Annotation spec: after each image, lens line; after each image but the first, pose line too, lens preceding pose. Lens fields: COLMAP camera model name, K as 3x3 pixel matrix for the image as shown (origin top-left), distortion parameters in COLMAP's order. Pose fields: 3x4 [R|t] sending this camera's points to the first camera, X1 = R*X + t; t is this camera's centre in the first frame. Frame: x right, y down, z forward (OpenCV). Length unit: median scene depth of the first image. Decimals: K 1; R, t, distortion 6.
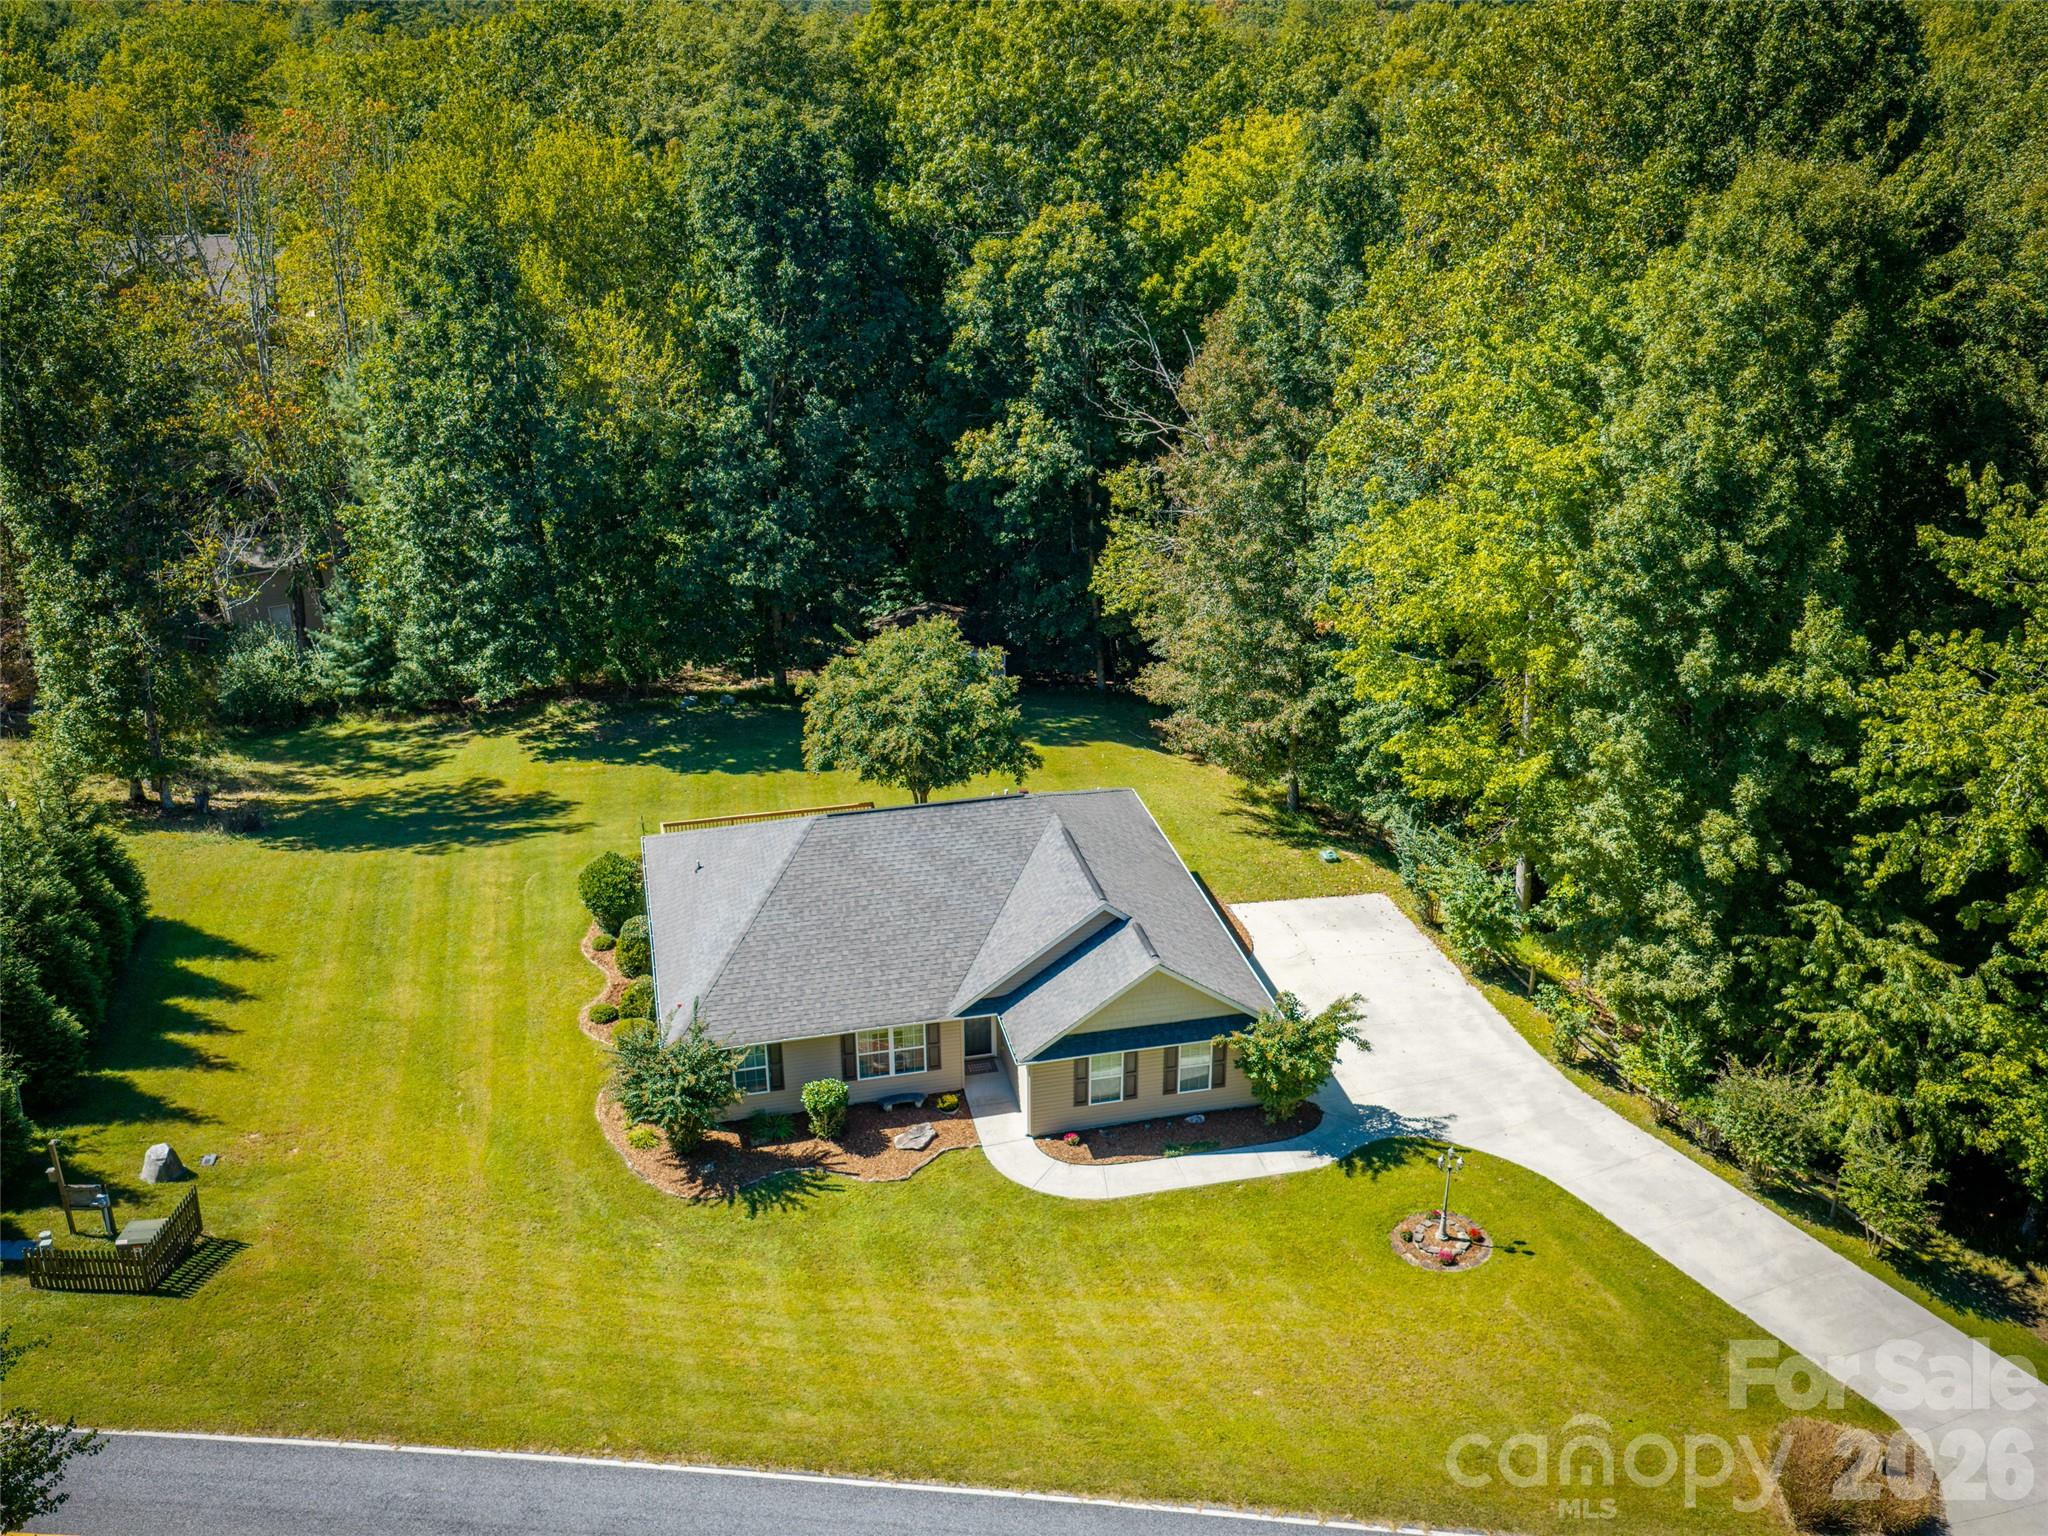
lens RADIAL K [[1926.5, 0, 1017.2], [0, 1926.5, 753.4], [0, 0, 1]] dist [0.000158, -0.004930]
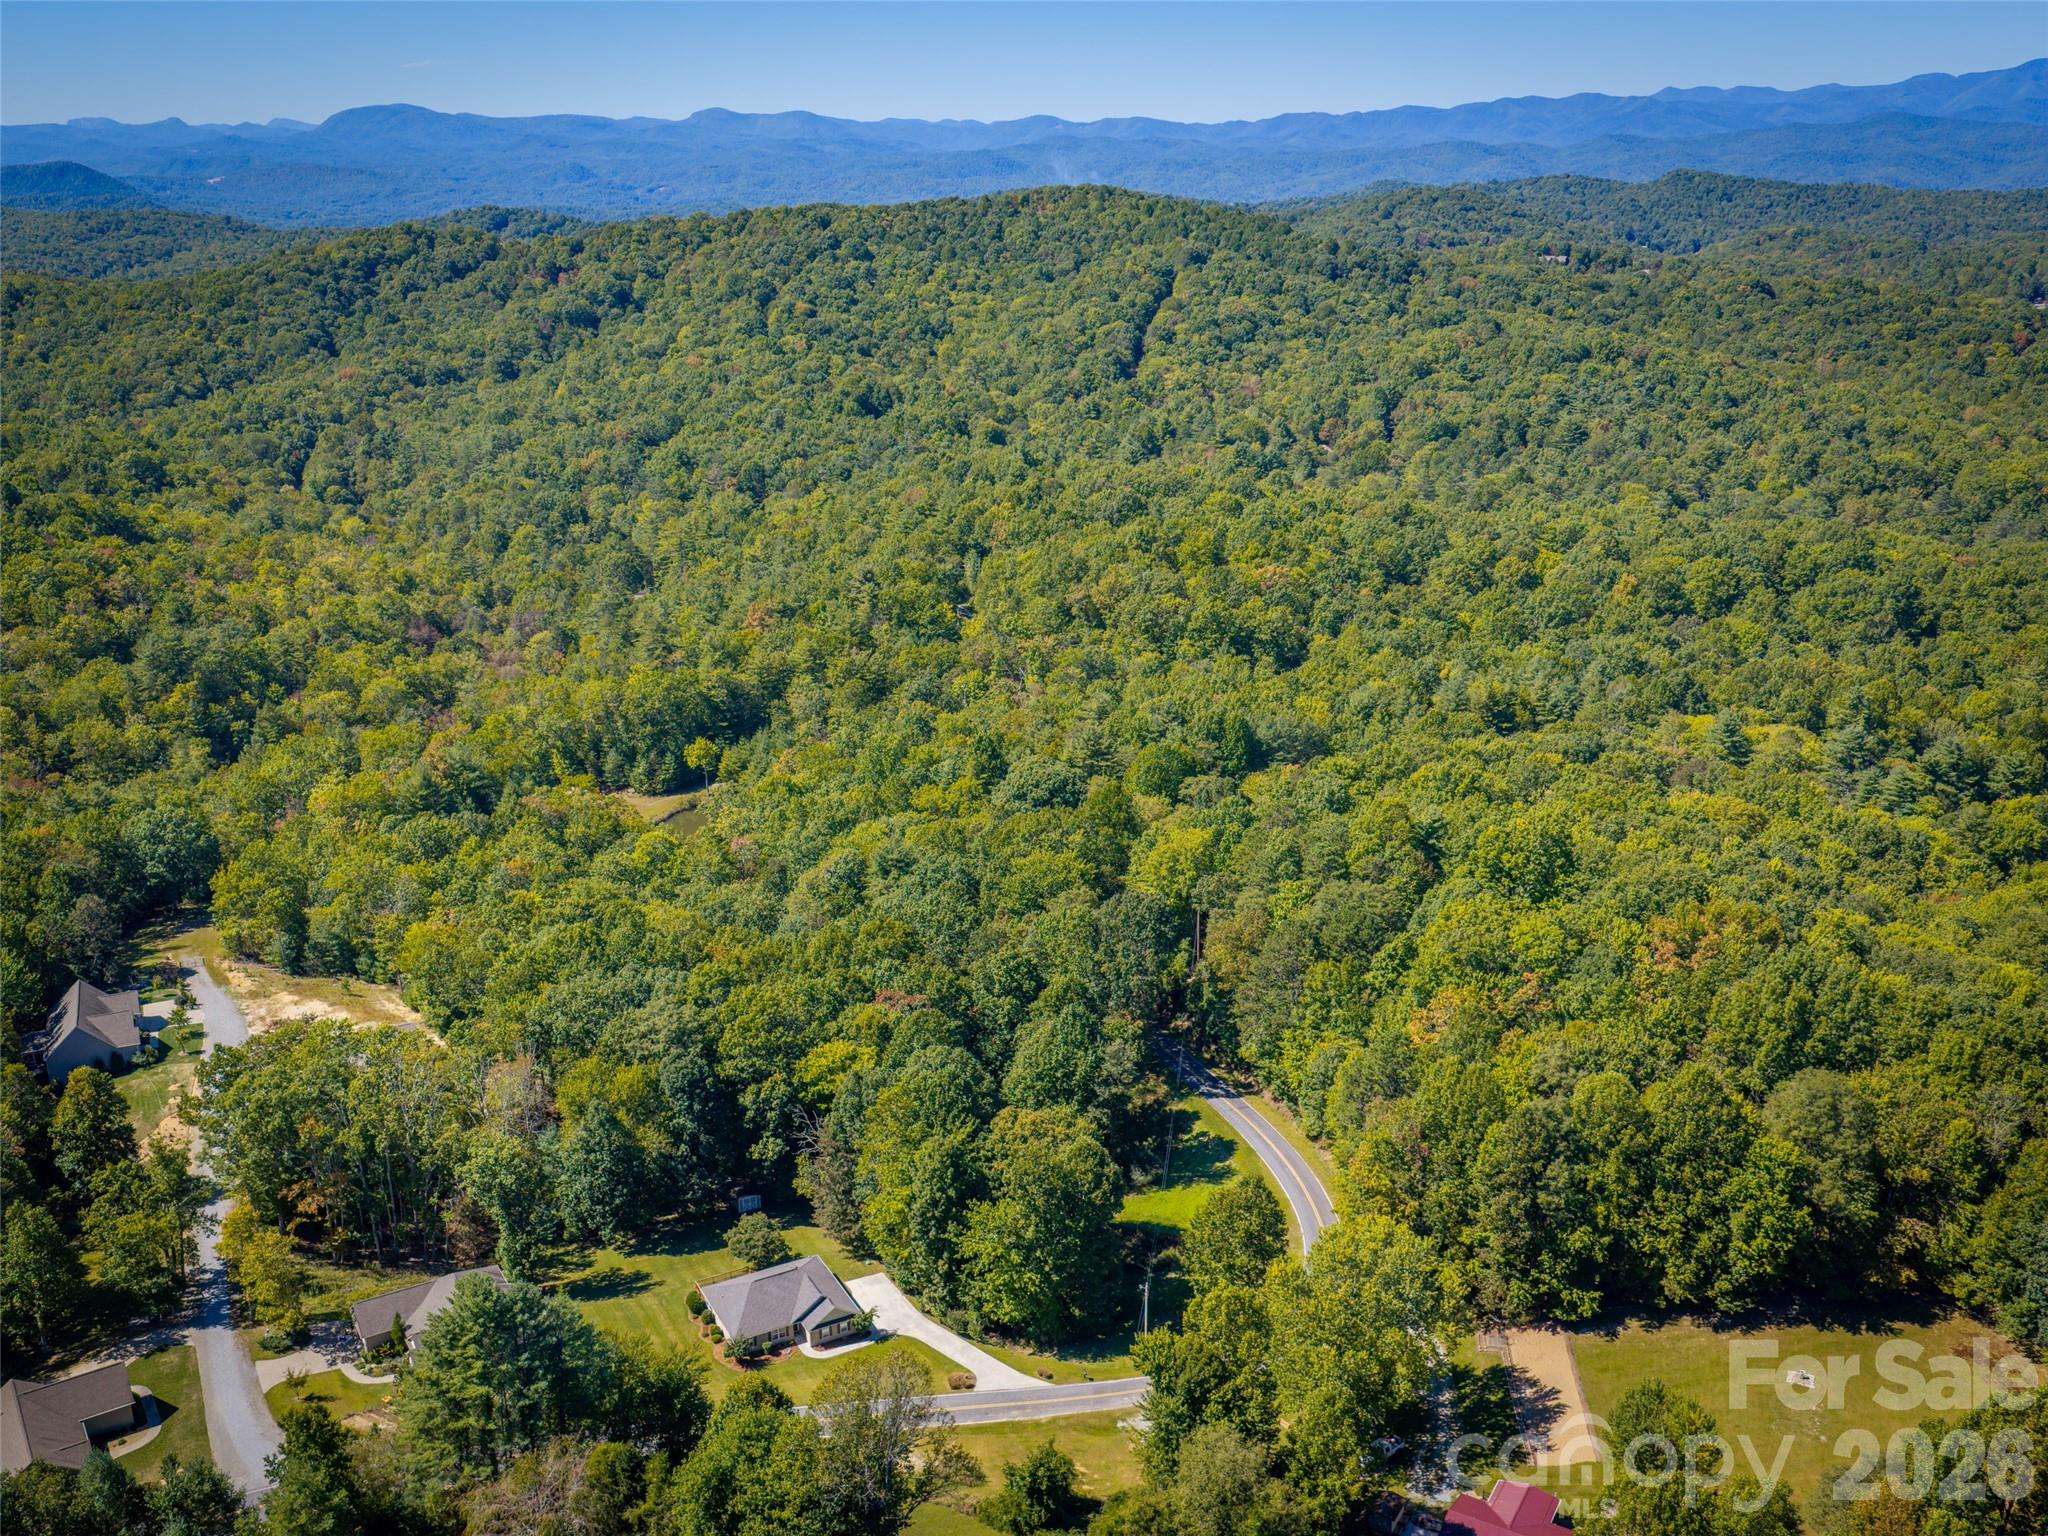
lens RADIAL K [[1919.2, 0, 1024.0], [0, 1919.2, 768.0], [0, 0, 1]] dist [0.006832, -0.018933]
pose [[0.966245, -0.088387, 0.241987, -0.504866], [0.111805, 0.990106, -0.084791, -0.753717], [-0.232099, 0.108984, 0.966567, -3.849544]]
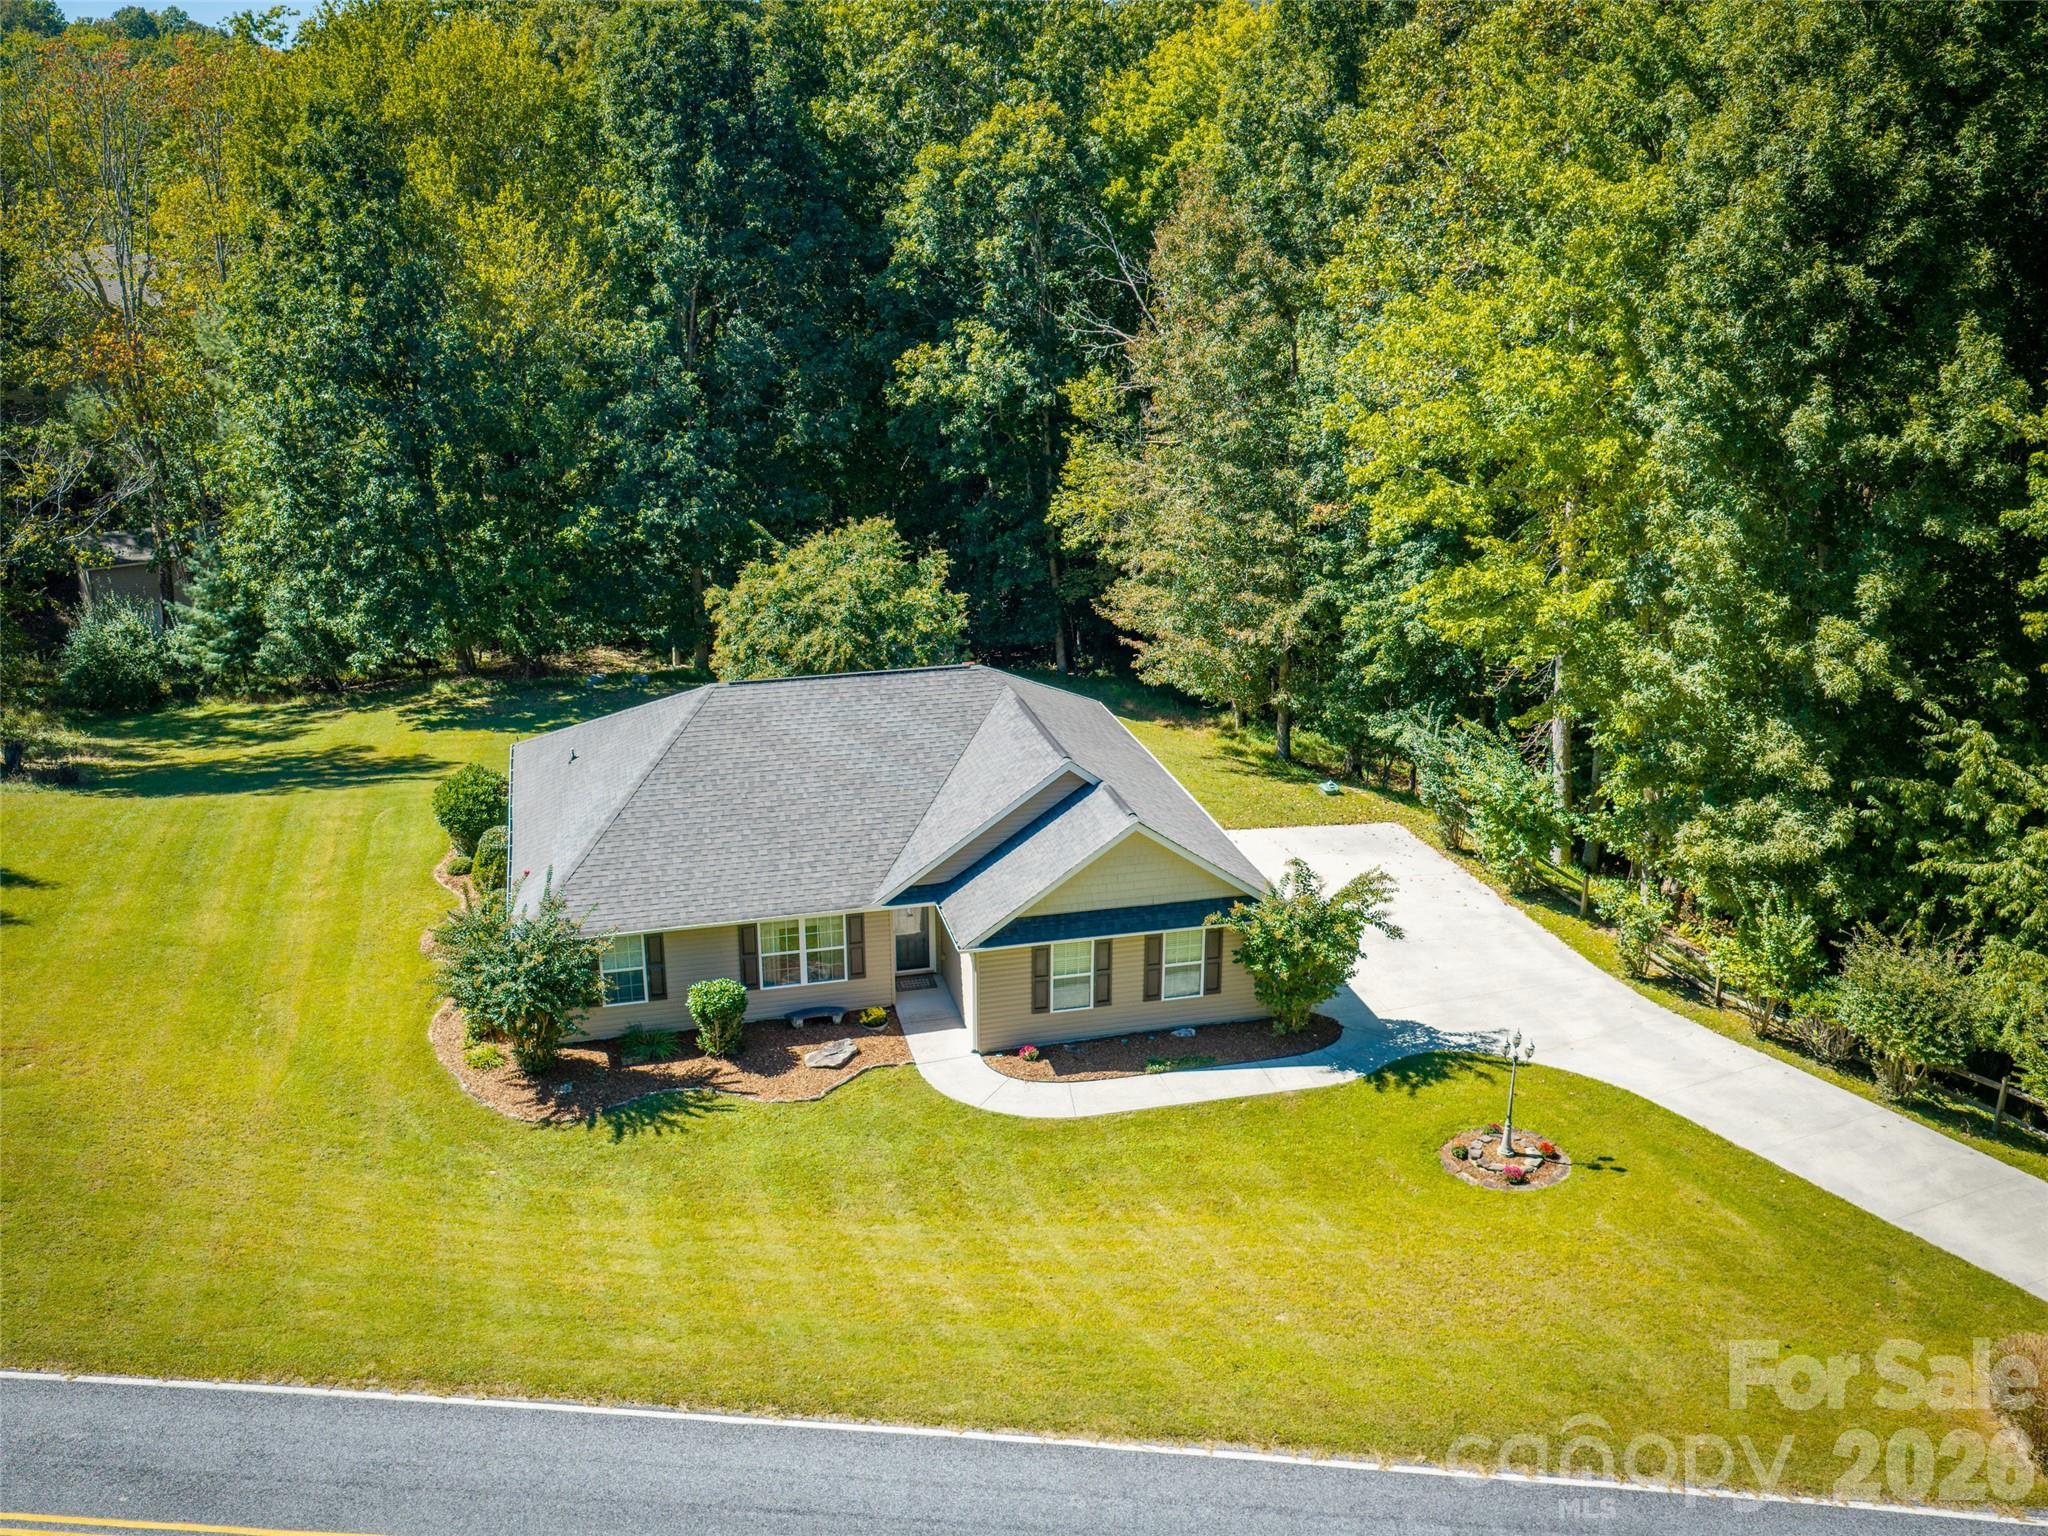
lens RADIAL K [[1919.2, 0, 1024.0], [0, 1919.2, 768.0], [0, 0, 1]] dist [0.006832, -0.018933]
pose [[0.999668, -0.000577, 0.025765, 0.005974], [0.002576, 0.996979, -0.077624, 0.143670], [-0.025642, 0.077665, 0.996650, 0.203695]]
